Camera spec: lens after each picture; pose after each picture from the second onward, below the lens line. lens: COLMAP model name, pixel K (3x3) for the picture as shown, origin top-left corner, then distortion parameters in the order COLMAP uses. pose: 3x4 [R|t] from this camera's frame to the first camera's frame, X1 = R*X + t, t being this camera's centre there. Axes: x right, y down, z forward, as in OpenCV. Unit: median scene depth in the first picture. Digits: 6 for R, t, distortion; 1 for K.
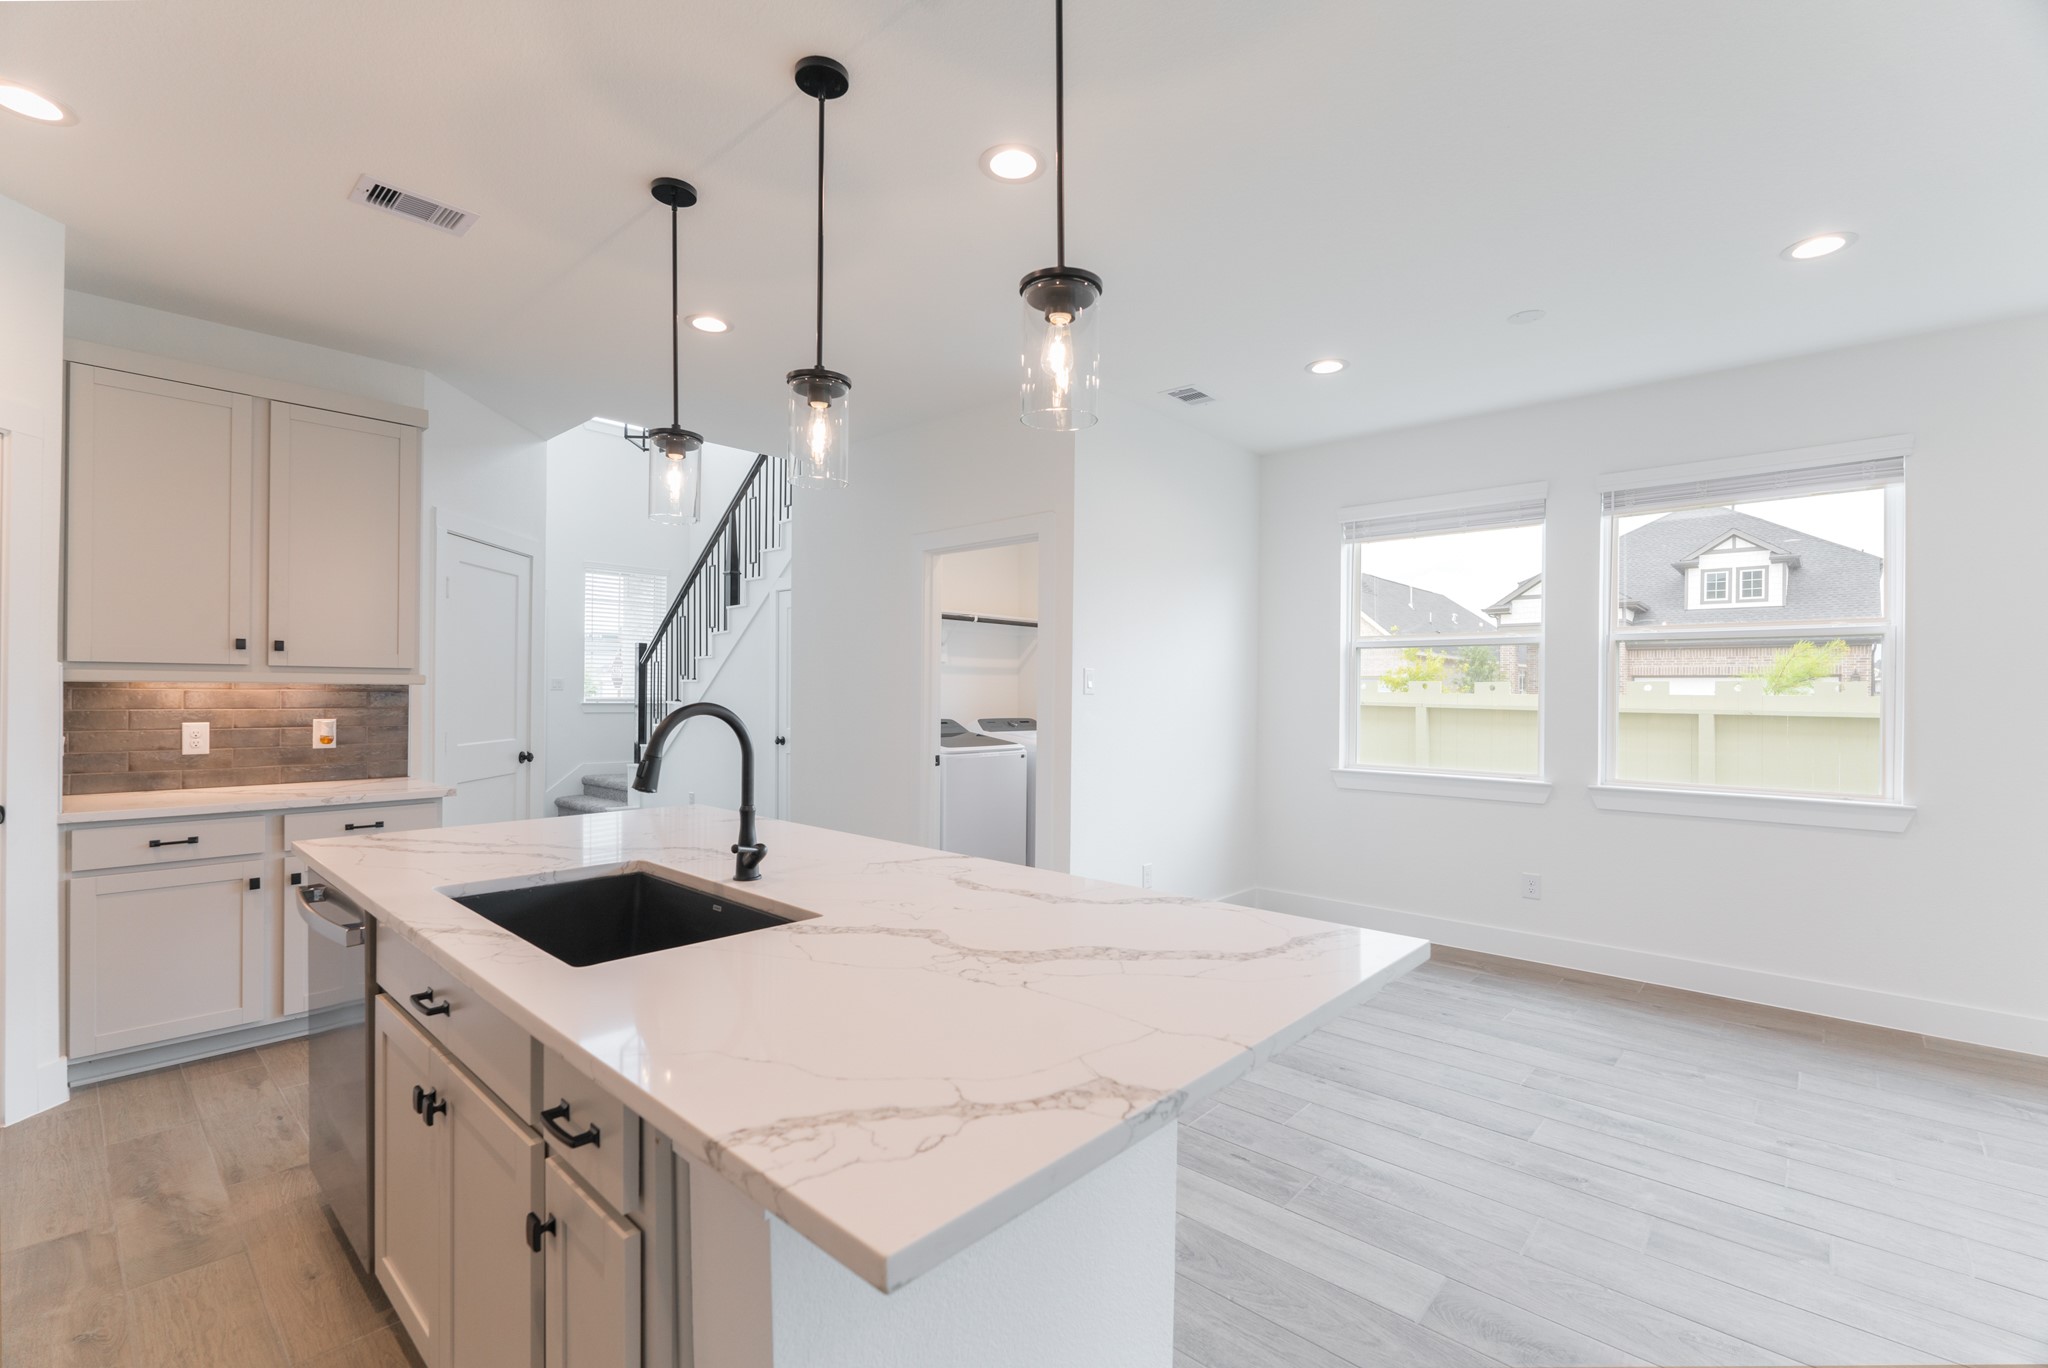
lens RADIAL K [[901.9, 0, 1024.0], [0, 901.9, 684.0], [0, 0, 1]] dist [0.001736, 0.000366]
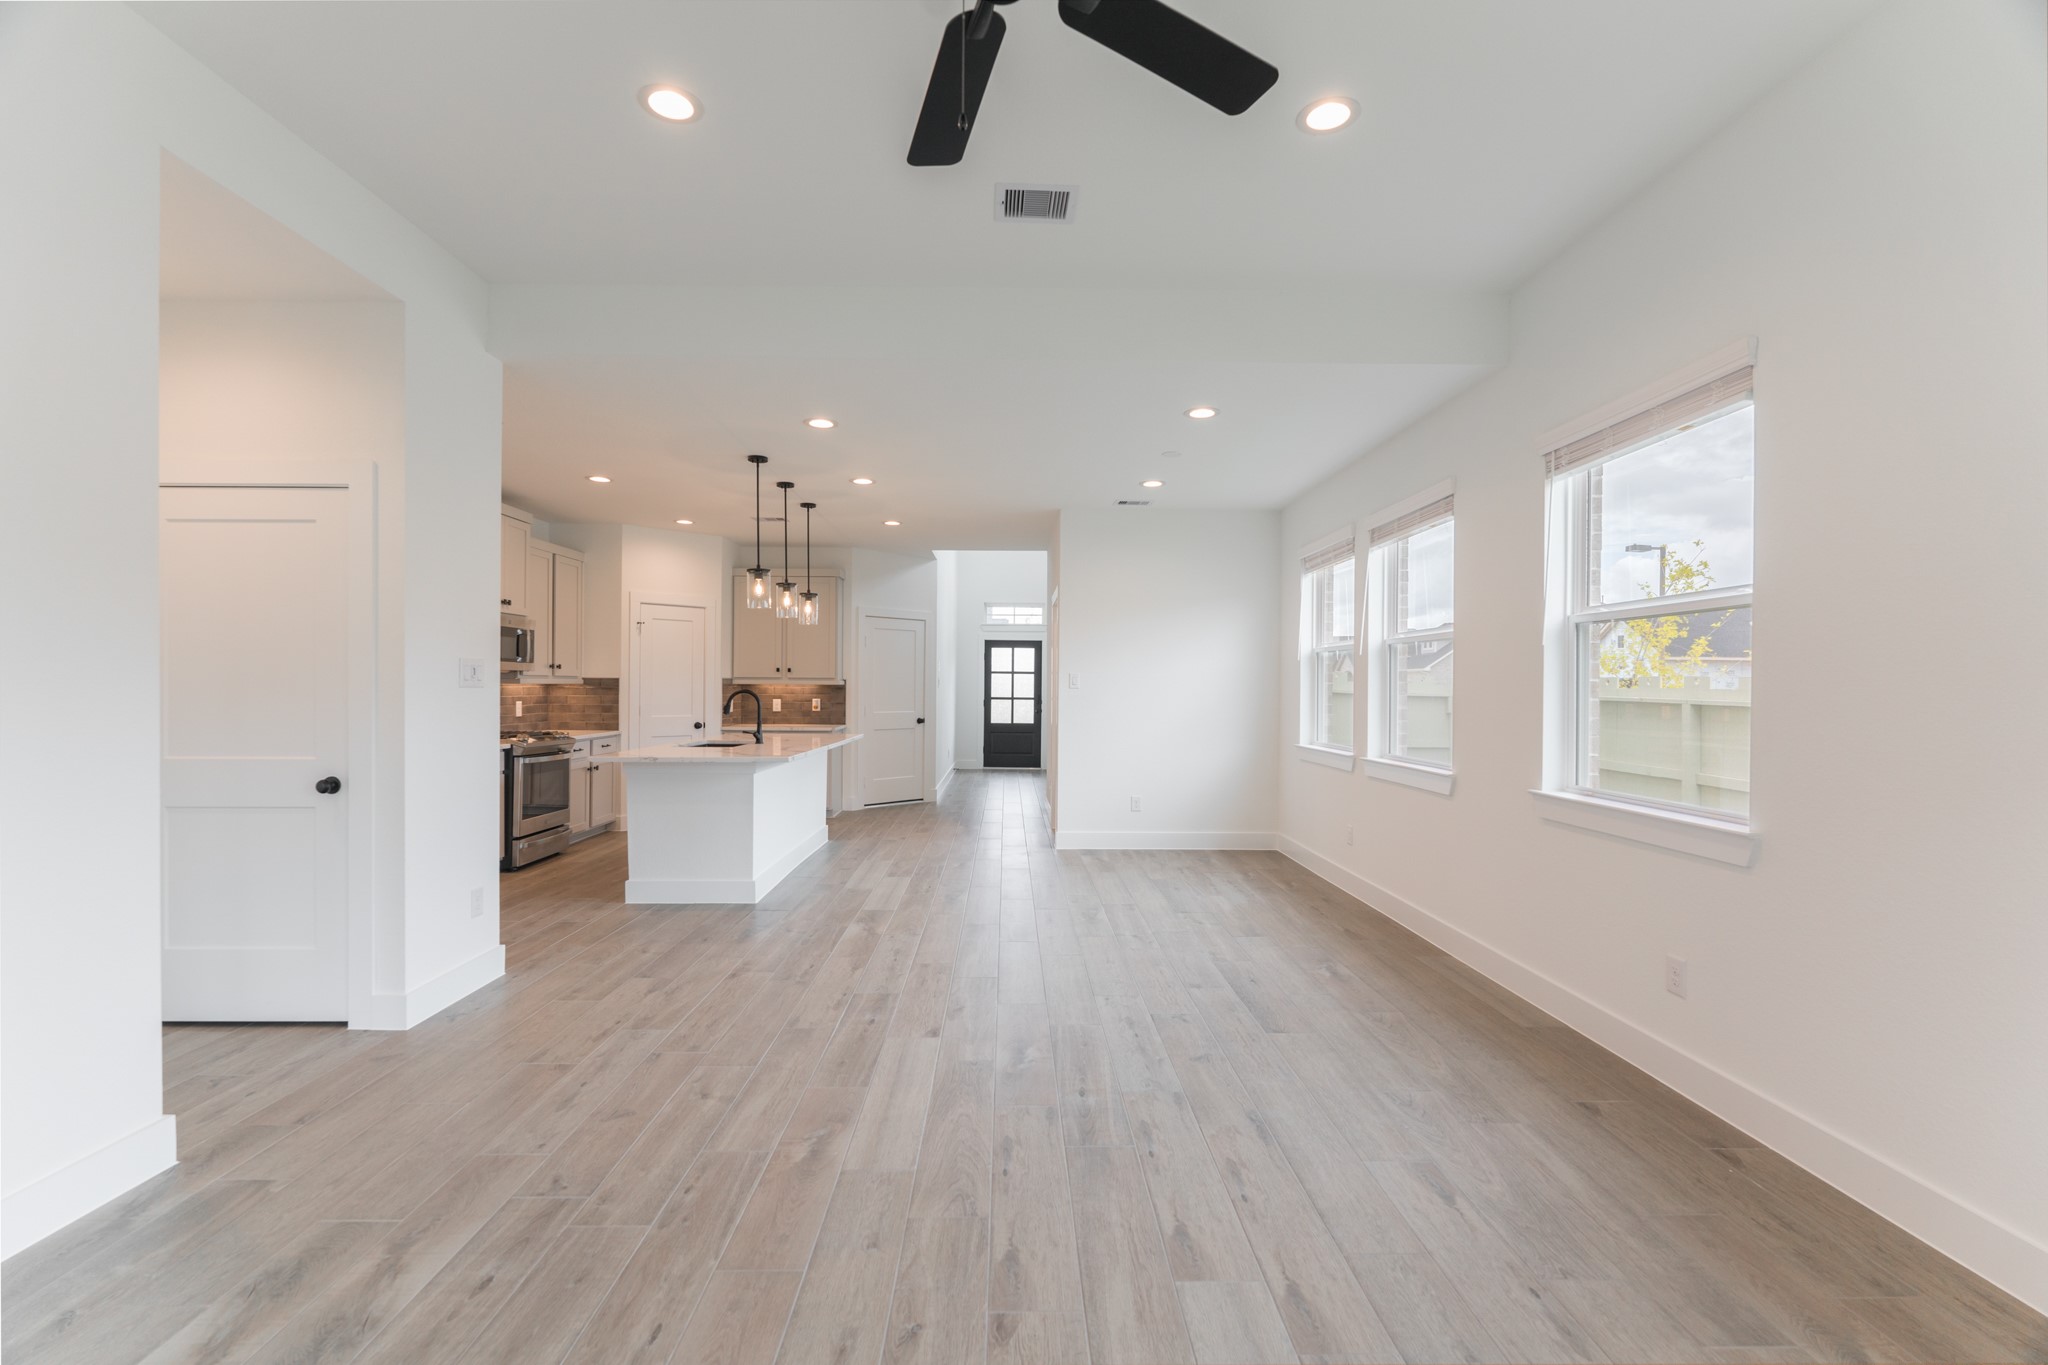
lens RADIAL K [[893.2, 0, 1023.3], [0, 893.2, 690.1], [0, 0, 1]] dist [-0.004001, 0.000063]
pose [[0.681333, -0.000137, -0.731973, 1.651179], [0.004912, 0.999978, 0.004386, 0.011663], [0.731957, -0.006584, 0.681319, -0.299850]]
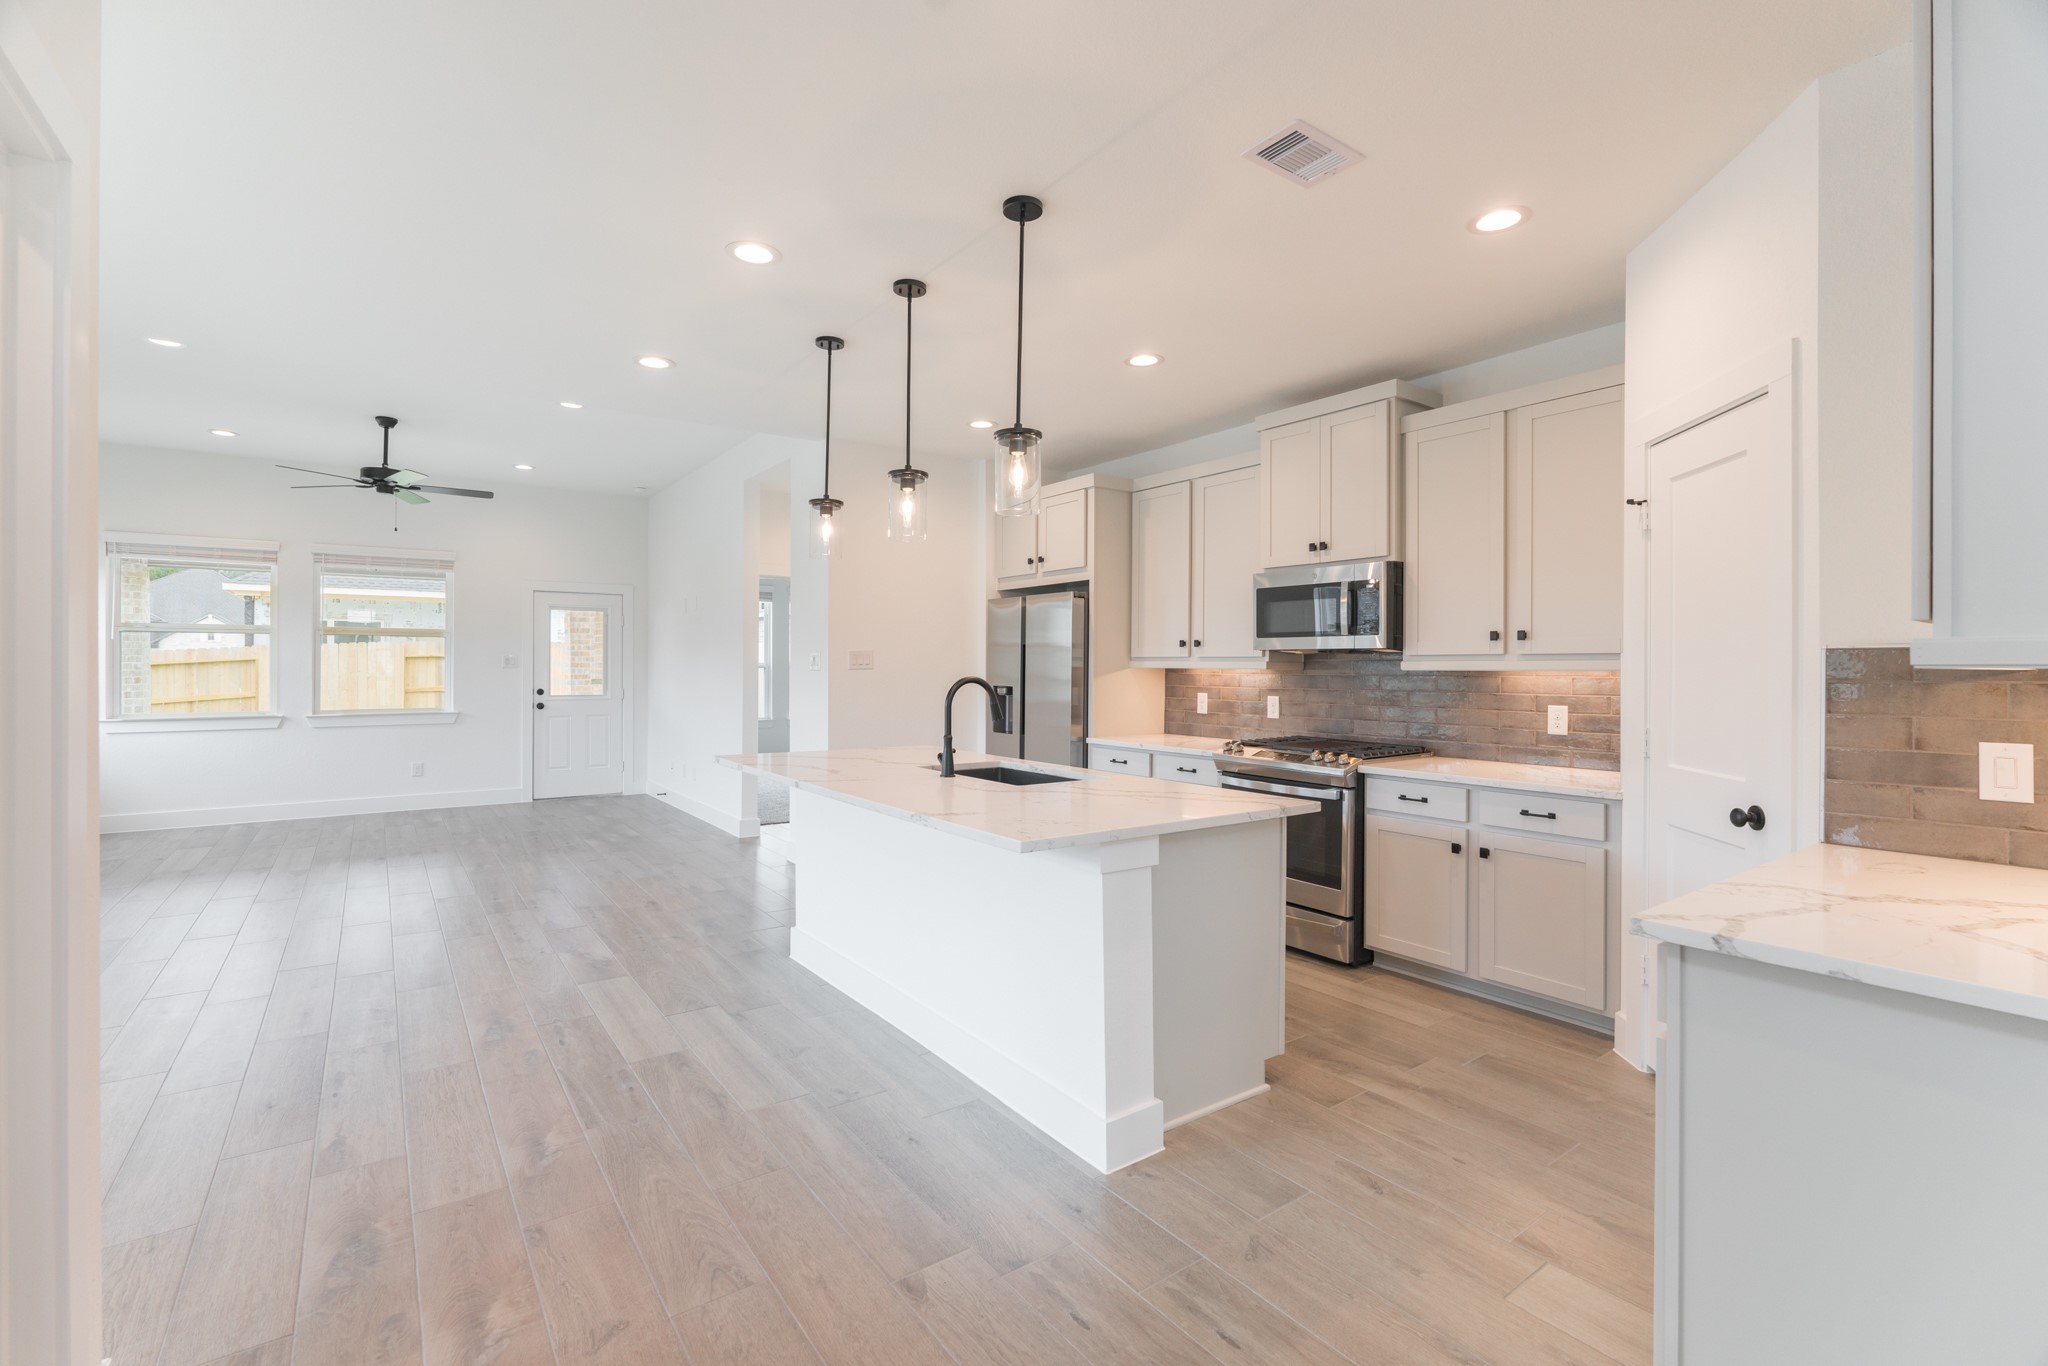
lens RADIAL K [[896.4, 0, 1019.2], [0, 896.4, 669.9], [0, 0, 1]] dist [-0.001699, -0.000004]
pose [[-0.976849, -0.010015, 0.213695, -0.500155], [-0.011407, 0.999921, -0.005281, 0.013122], [-0.213626, -0.007596, -0.976886, 1.646744]]
